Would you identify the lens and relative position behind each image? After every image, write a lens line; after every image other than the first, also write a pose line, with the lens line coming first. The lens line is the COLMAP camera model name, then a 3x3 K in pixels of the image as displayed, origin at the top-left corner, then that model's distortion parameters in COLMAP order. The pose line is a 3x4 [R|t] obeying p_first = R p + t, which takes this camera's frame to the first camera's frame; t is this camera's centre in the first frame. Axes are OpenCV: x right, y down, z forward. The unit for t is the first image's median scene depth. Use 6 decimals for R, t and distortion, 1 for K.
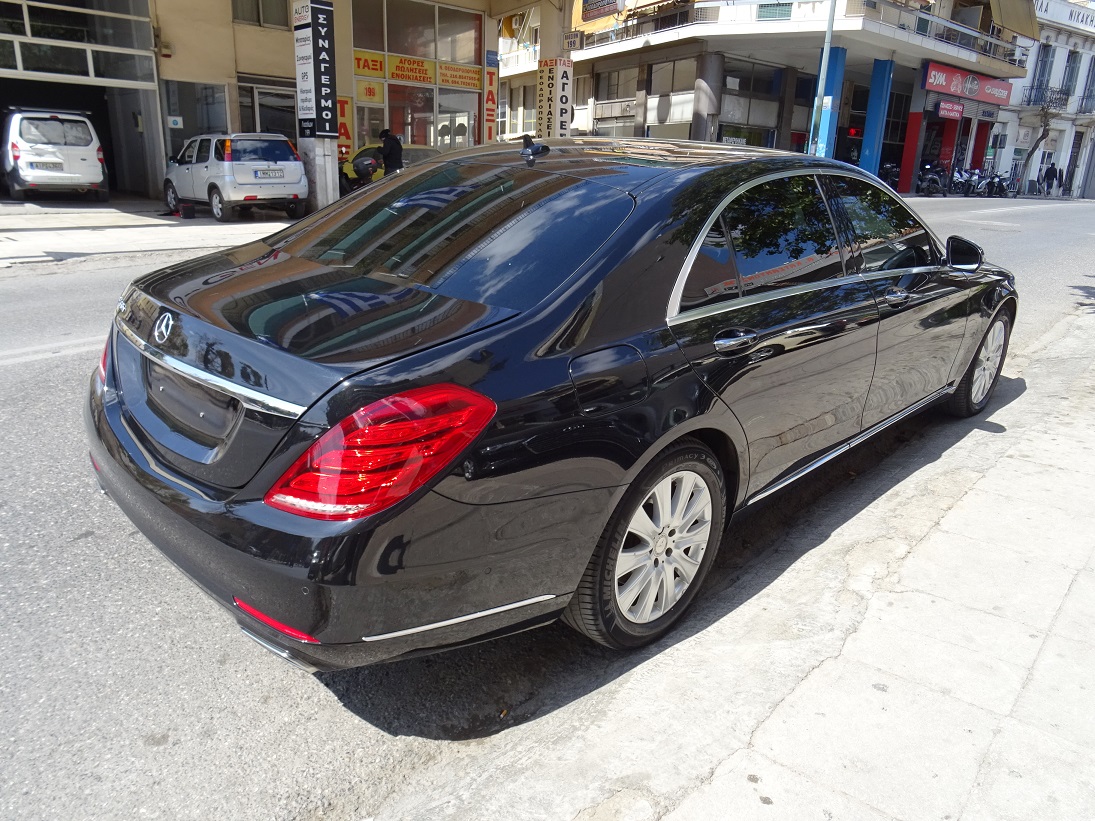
lens RADIAL K [[770.7, 0, 548.1], [0, 770.7, 410.3], [0, 0, 1]] dist [0.000445, -0.014832]
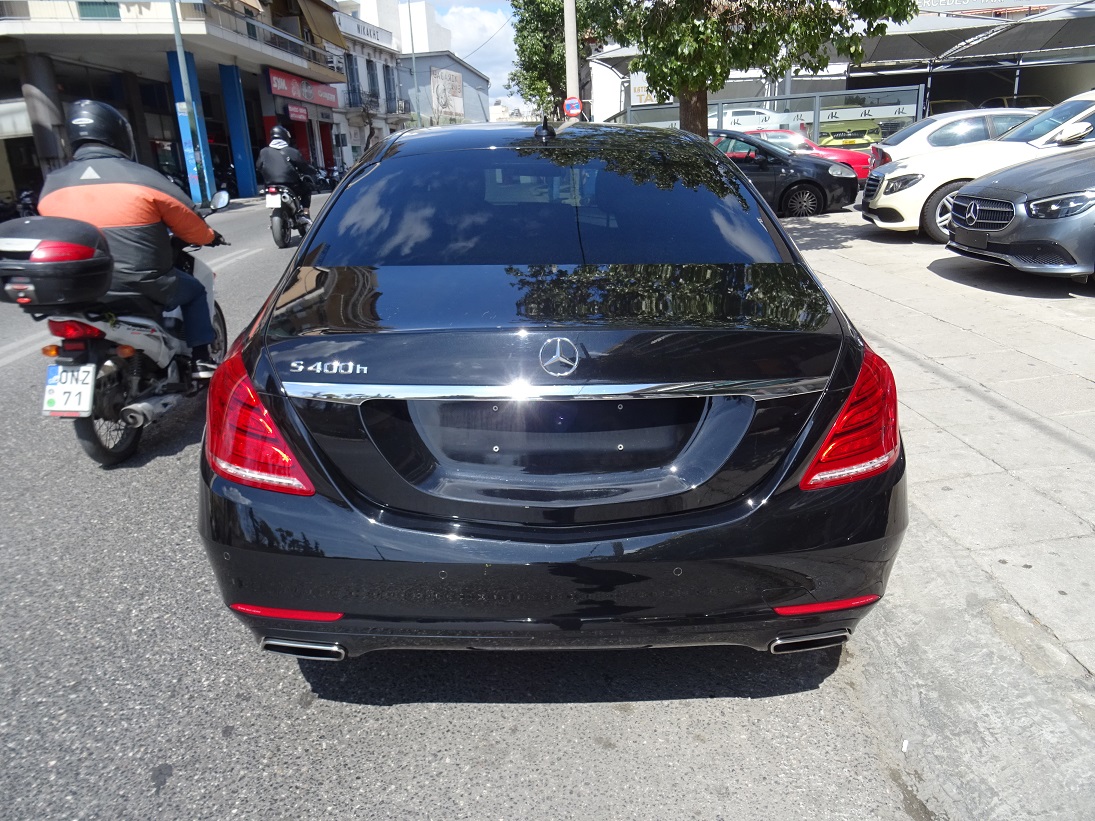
lens RADIAL K [[770.7, 0, 544.8], [0, 770.7, 408.8], [0, 0, 1]] dist [0.000445, -0.014832]
pose [[0.695397, -0.274383, 0.664181, -0.066174], [0.281022, 0.954469, 0.100076, -0.008796], [-0.661400, 0.117057, 0.740843, 0.028264]]
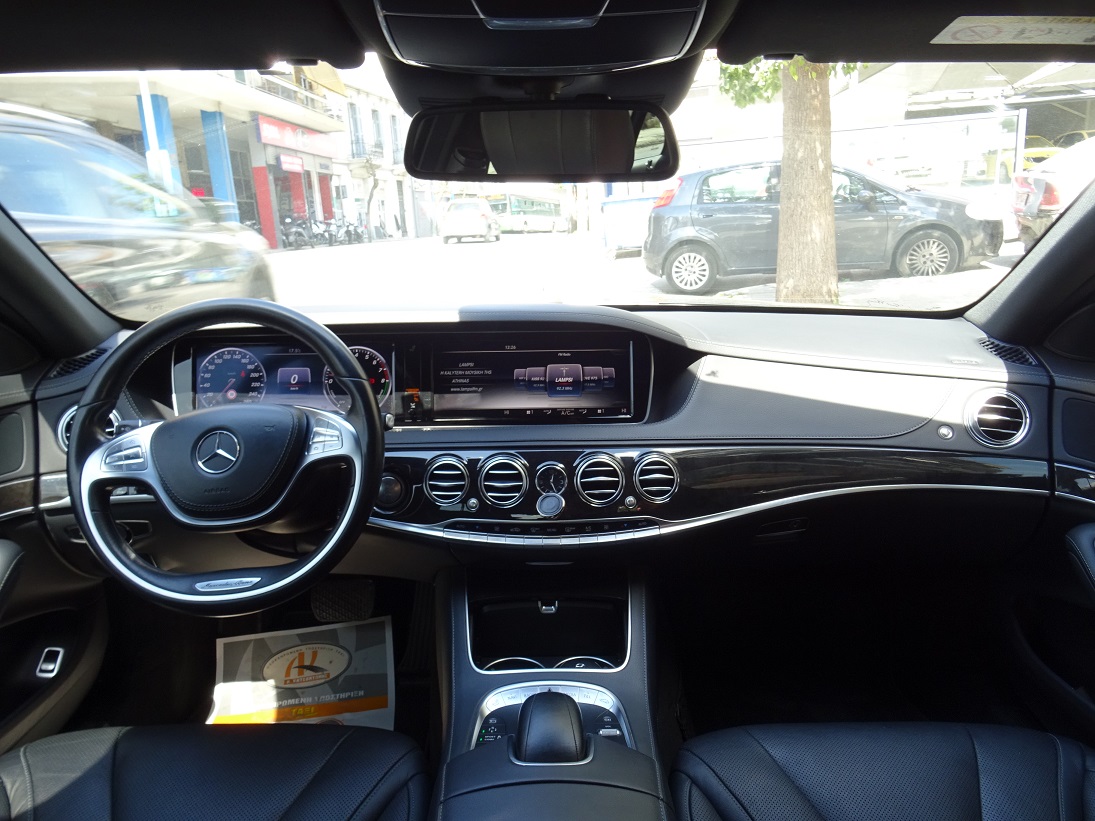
lens RADIAL K [[770.7, 0, 545.0], [0, 770.7, 412.7], [0, 0, 1]] dist [0.000445, -0.014832]
pose [[0.706523, -0.242734, 0.664760, 0.018524], [0.291534, 0.955759, 0.039141, -0.029492], [-0.644851, 0.166146, 0.746031, 0.110636]]
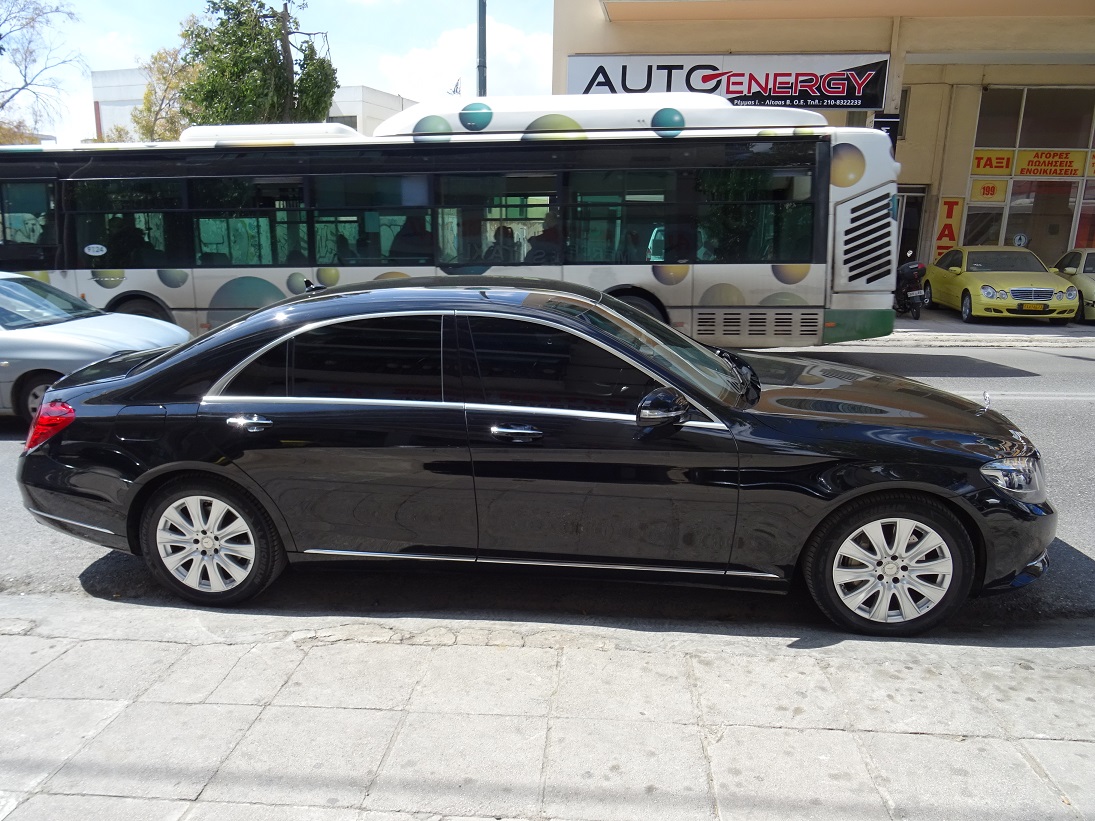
lens RADIAL K [[770.7, 0, 545.8], [0, 770.7, 408.3], [0, 0, 1]] dist [0.000445, -0.014832]
pose [[0.615701, 0.150758, -0.773424, 0.131613], [-0.238115, 0.971237, -0.000241, -0.019347], [0.751142, 0.184312, 0.633889, 0.035756]]
